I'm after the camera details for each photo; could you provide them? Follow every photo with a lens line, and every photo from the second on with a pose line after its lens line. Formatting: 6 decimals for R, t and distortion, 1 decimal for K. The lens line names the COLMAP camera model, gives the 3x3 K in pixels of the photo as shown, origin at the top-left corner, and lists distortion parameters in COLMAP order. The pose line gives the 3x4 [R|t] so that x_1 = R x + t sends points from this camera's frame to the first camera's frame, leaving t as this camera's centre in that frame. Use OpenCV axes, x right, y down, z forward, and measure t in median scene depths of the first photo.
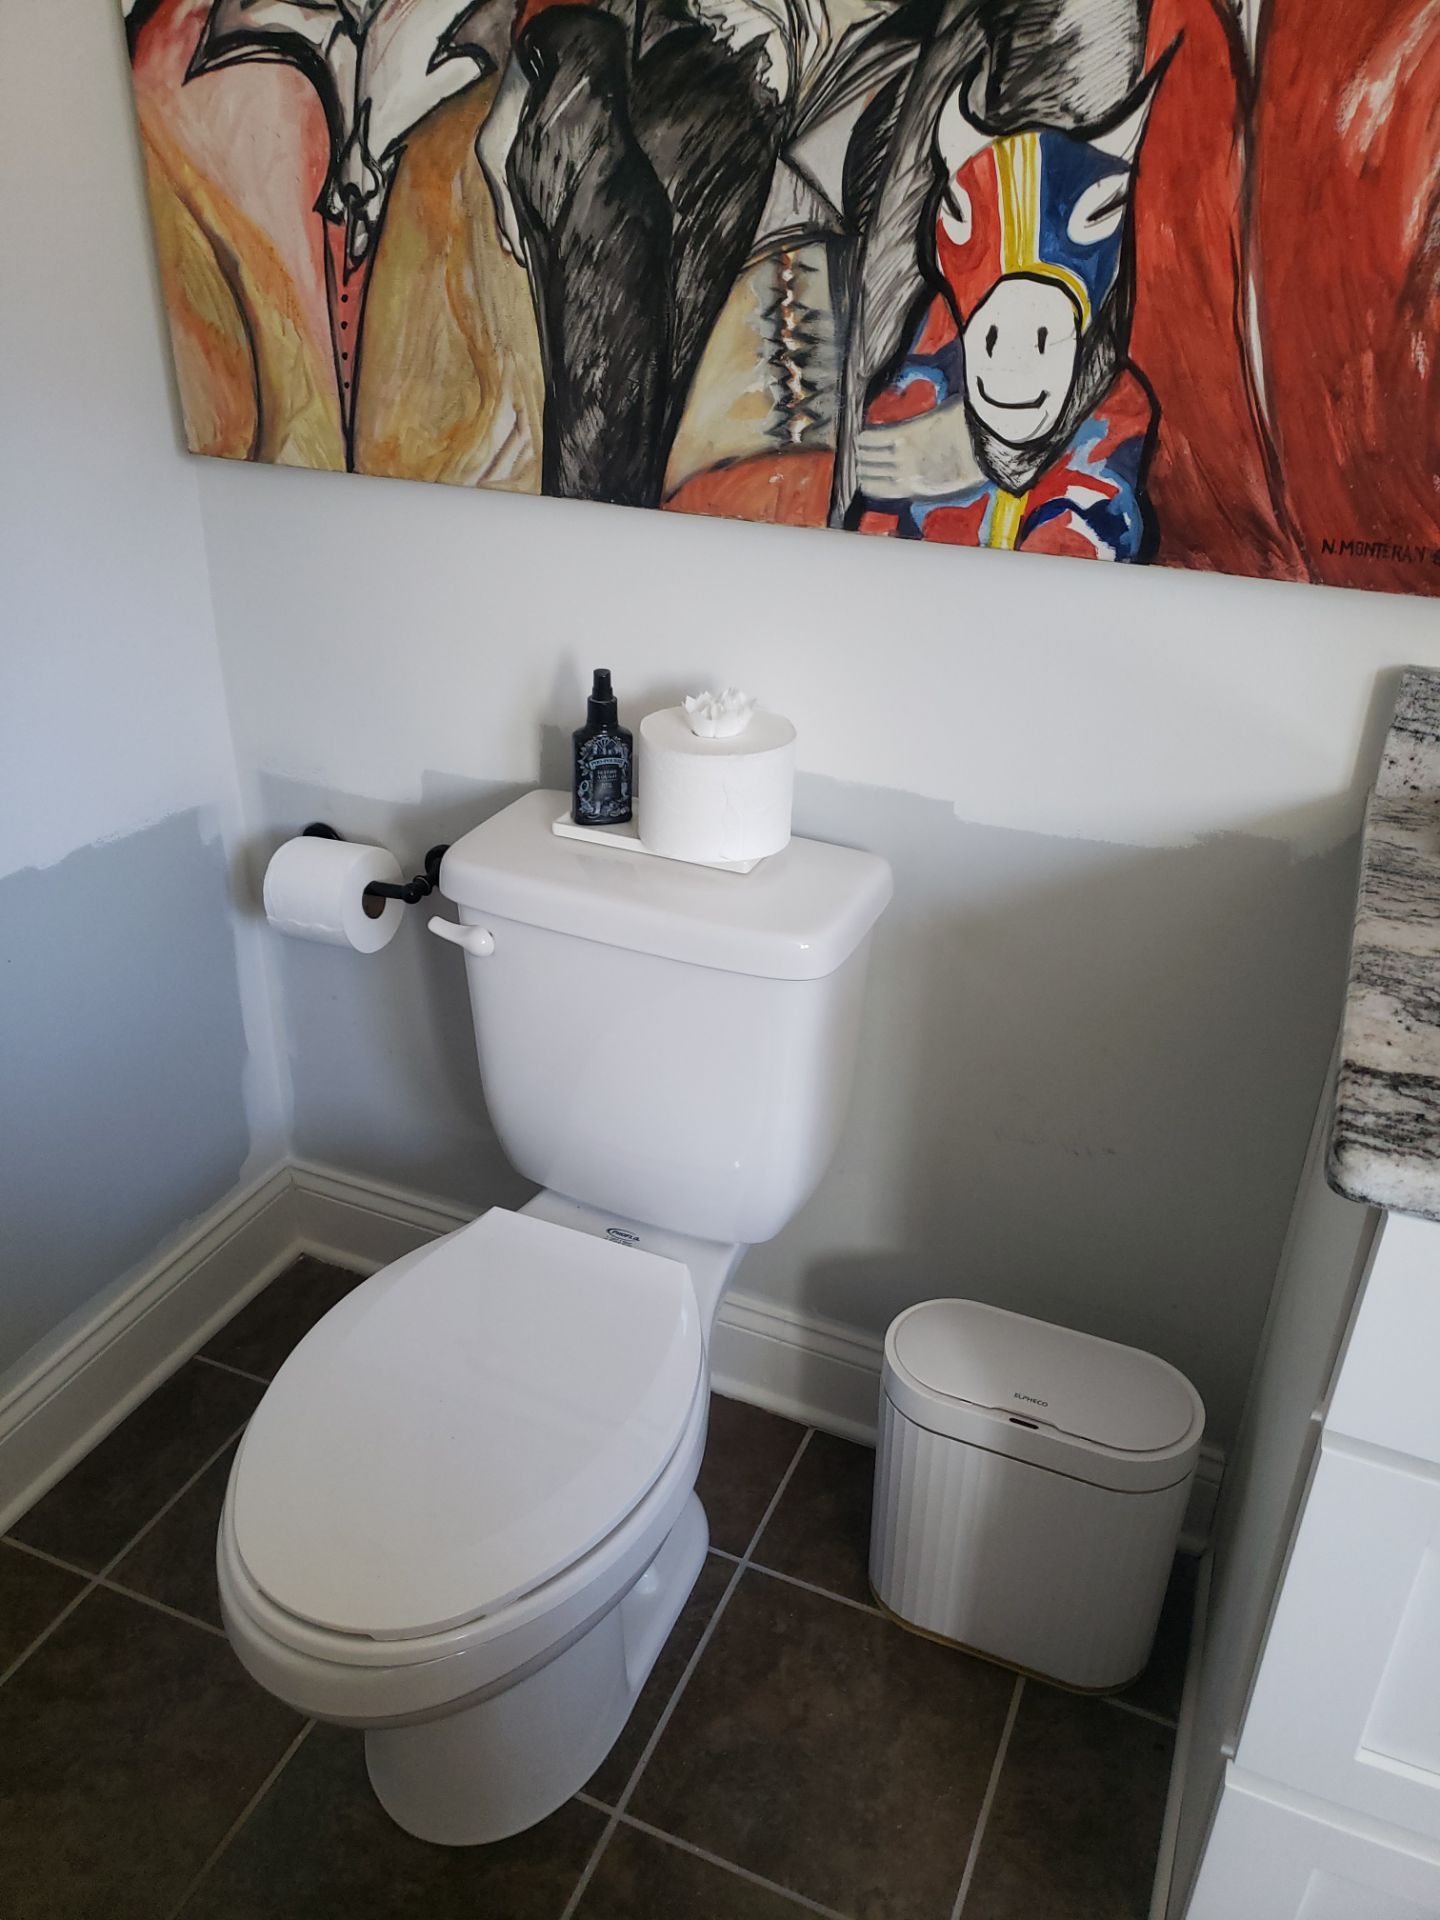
lens RADIAL K [[1519.7, 0, 720.0], [0, 1519.7, 960.0], [0, 0, 1]] dist [0.024522, 0.000273]
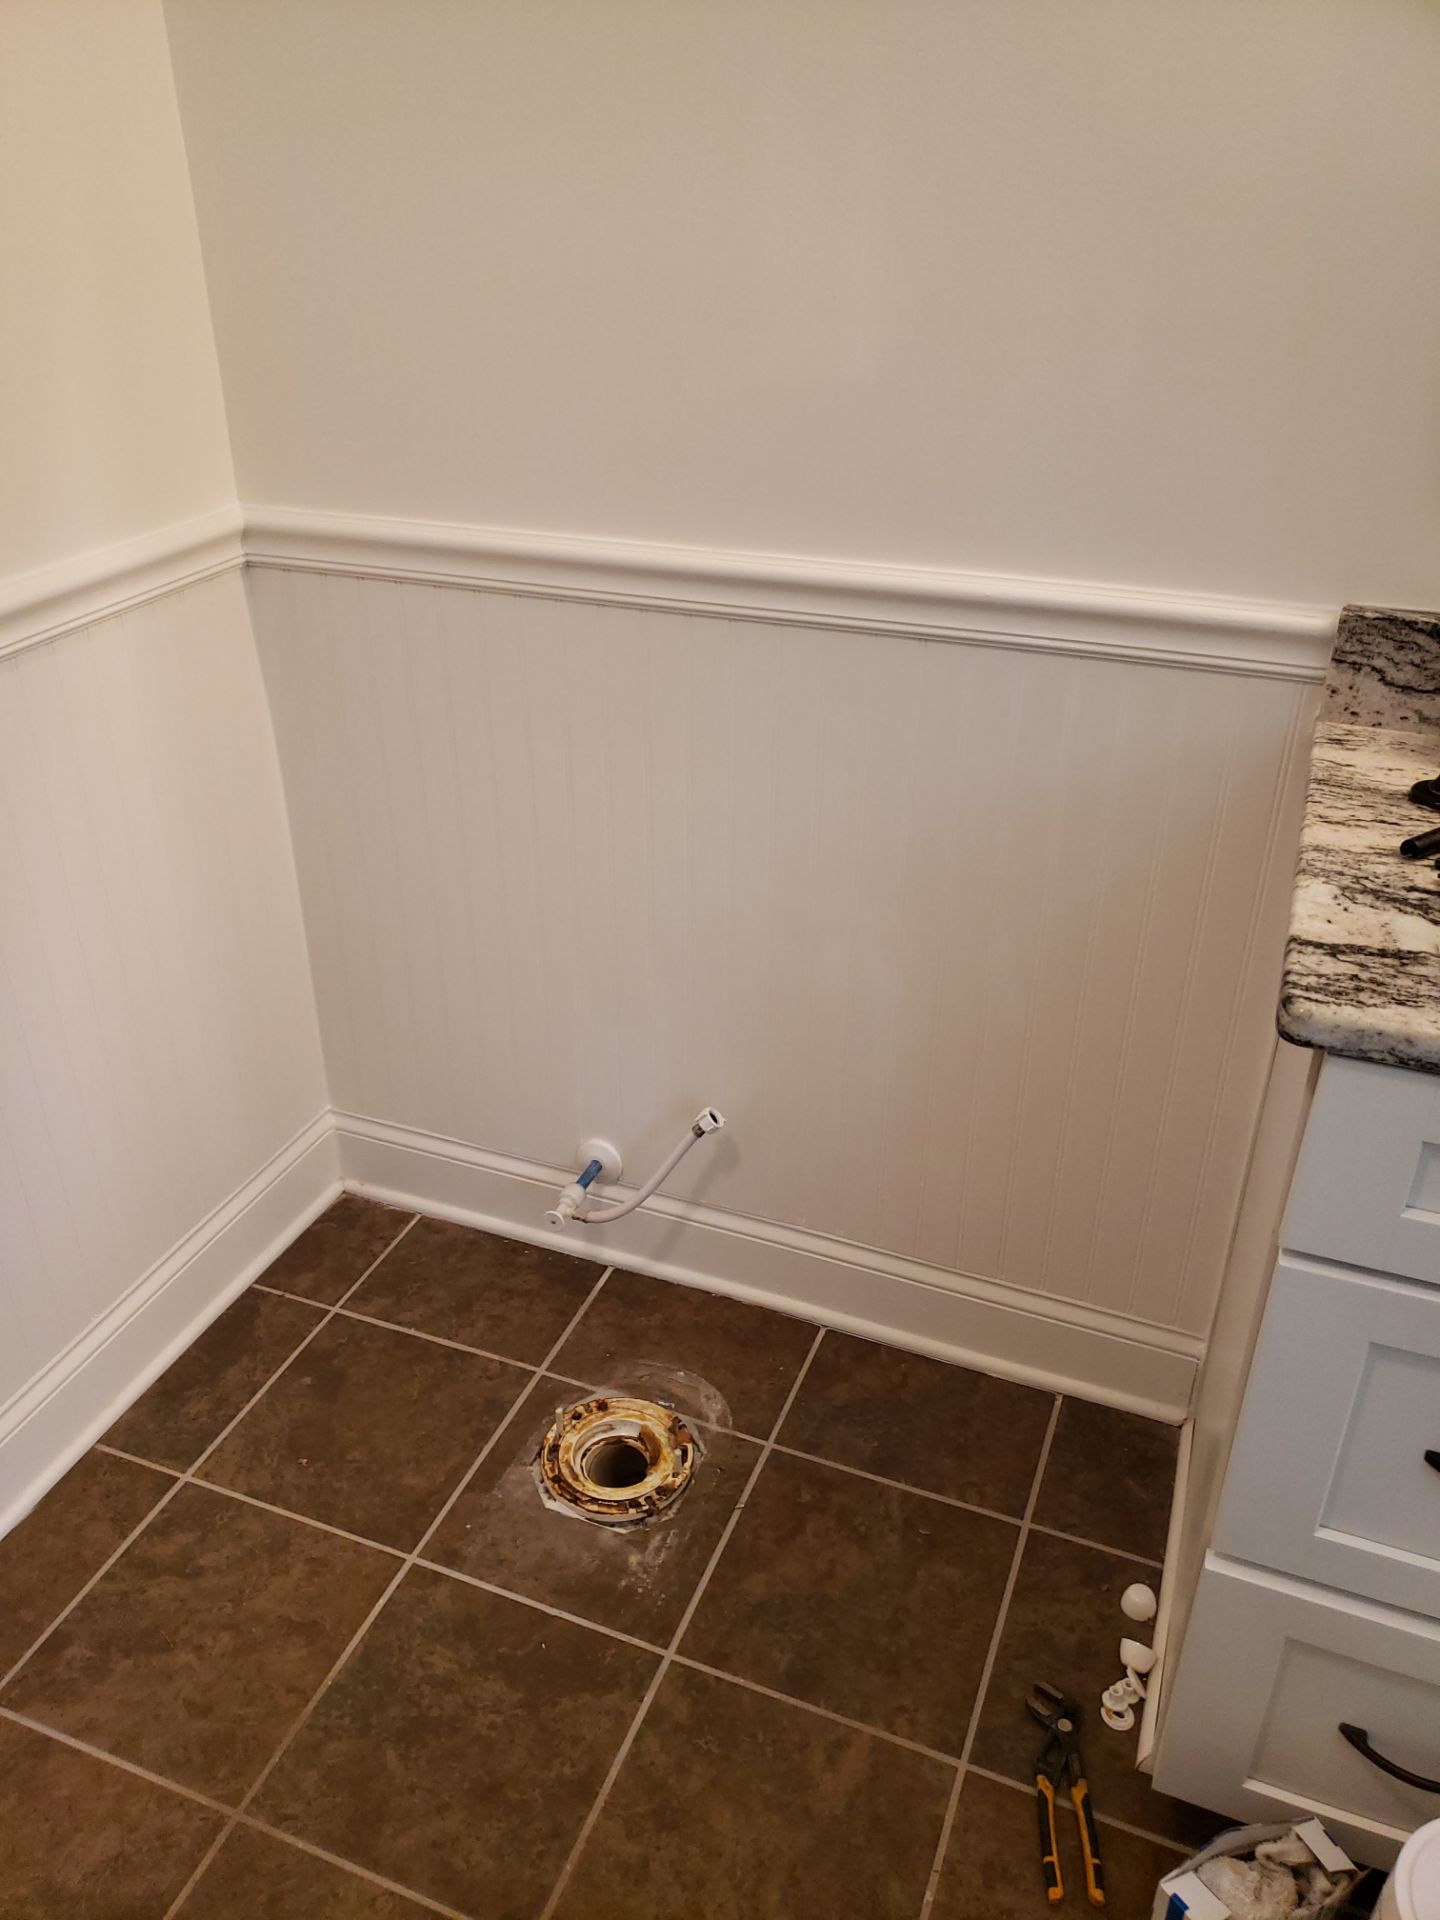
lens RADIAL K [[1470.5, 0, 720.0], [0, 1470.5, 960.0], [0, 0, 1]] dist [0.052088, -0.110101]
pose [[0.999426, -0.032608, 0.009209, -0.024808], [0.032383, 0.999197, 0.023574, 0.025294], [-0.009970, -0.023262, 0.999680, -0.079411]]
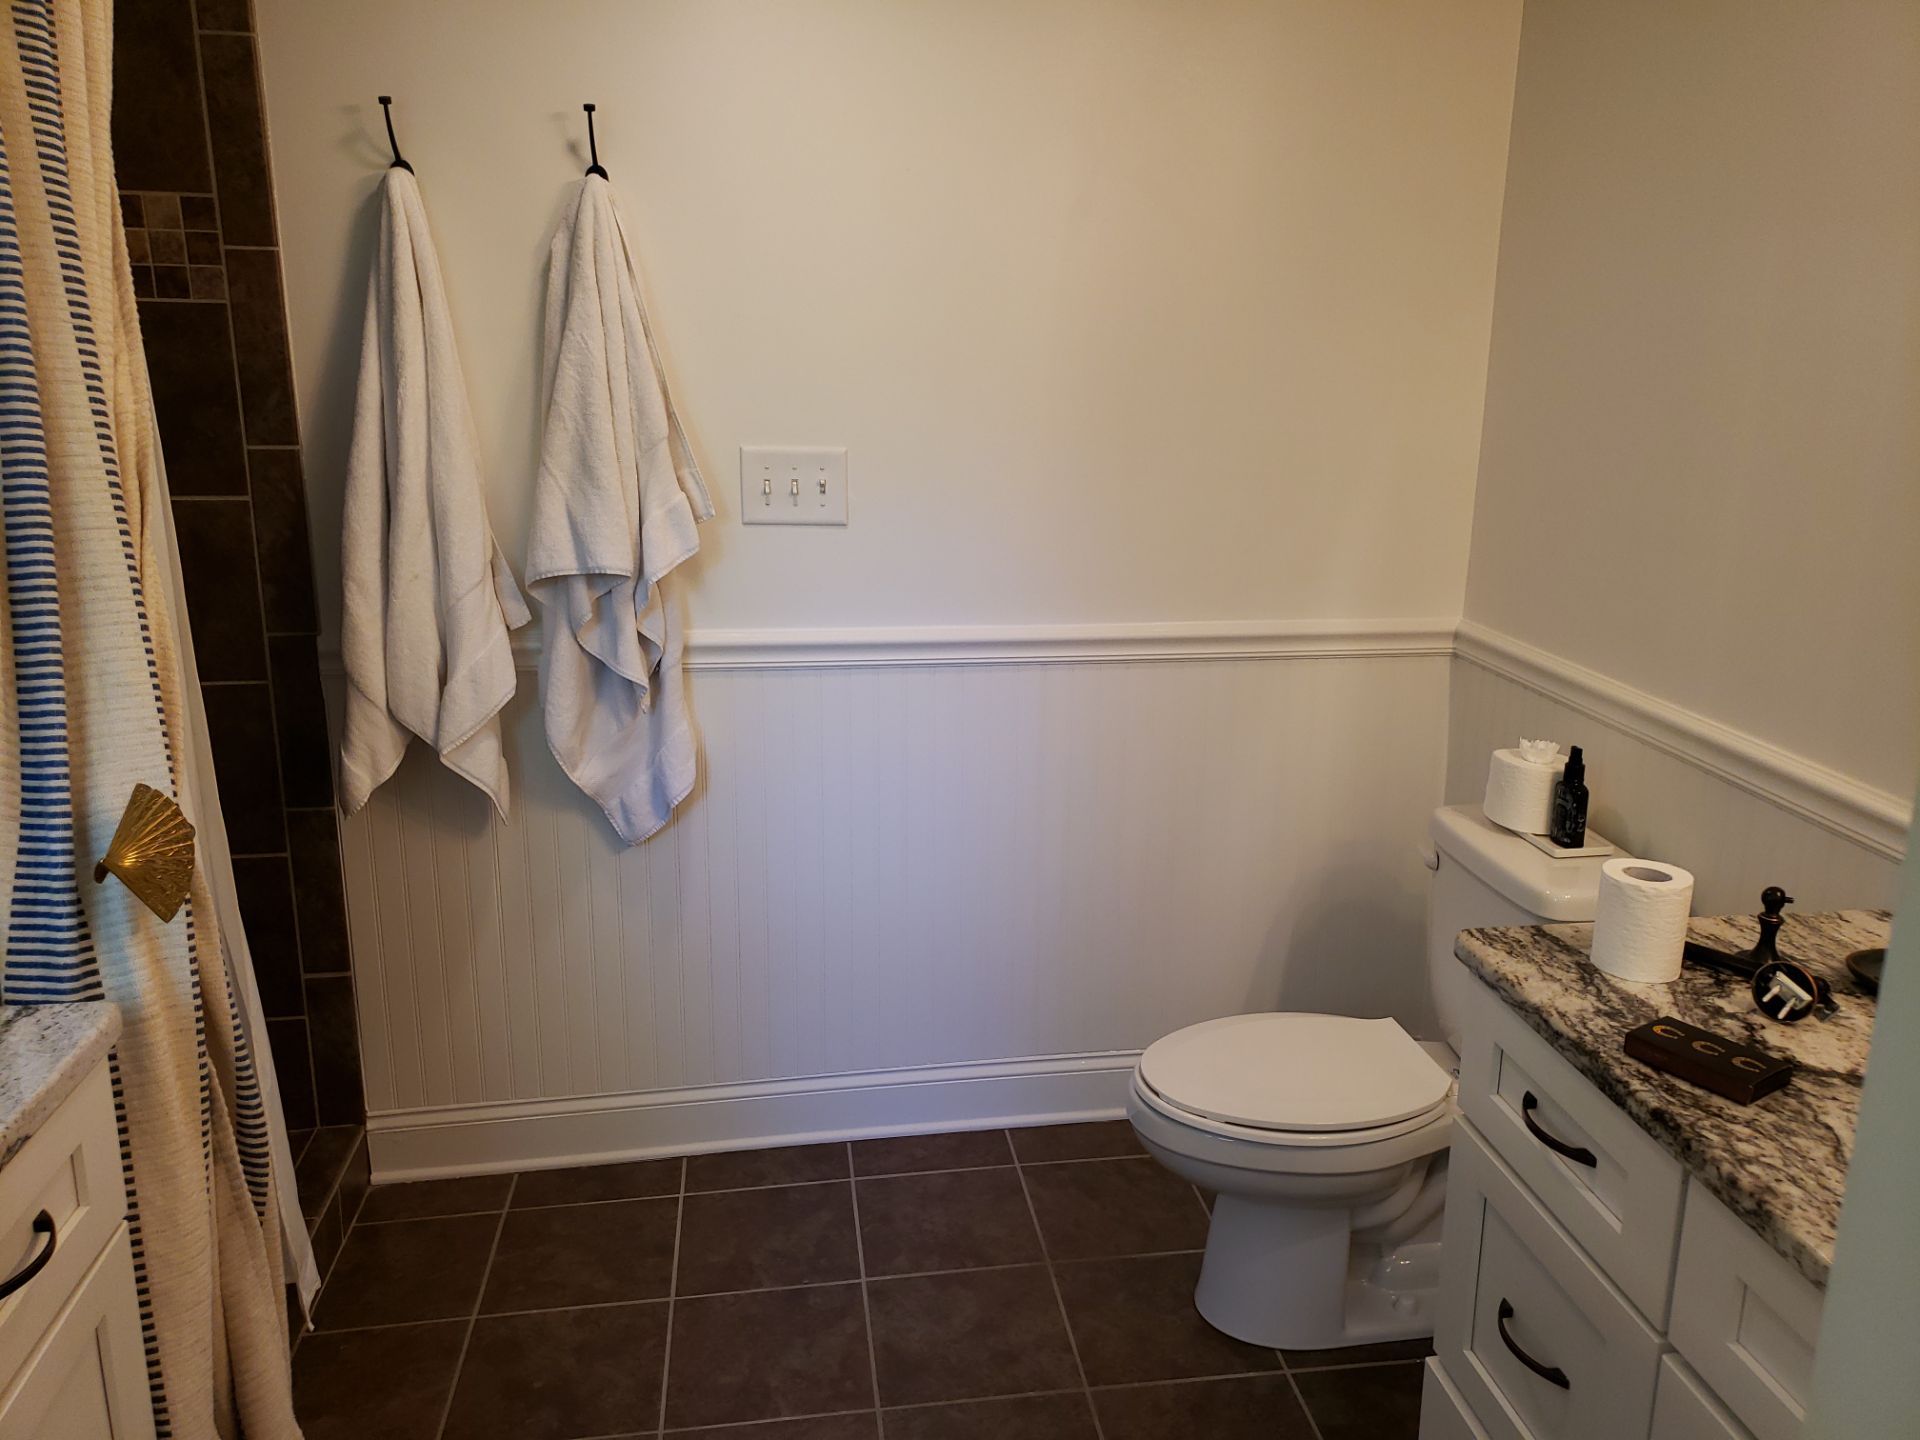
lens RADIAL K [[1470.5, 0, 960.0], [0, 1470.5, 720.0], [0, 0, 1]] dist [0.052088, -0.110101]
pose [[0.509374, 0.203884, -0.836044, 0.993914], [-0.402336, 0.915229, -0.021935, 0.102814], [0.760700, 0.347543, 0.548224, -0.397503]]
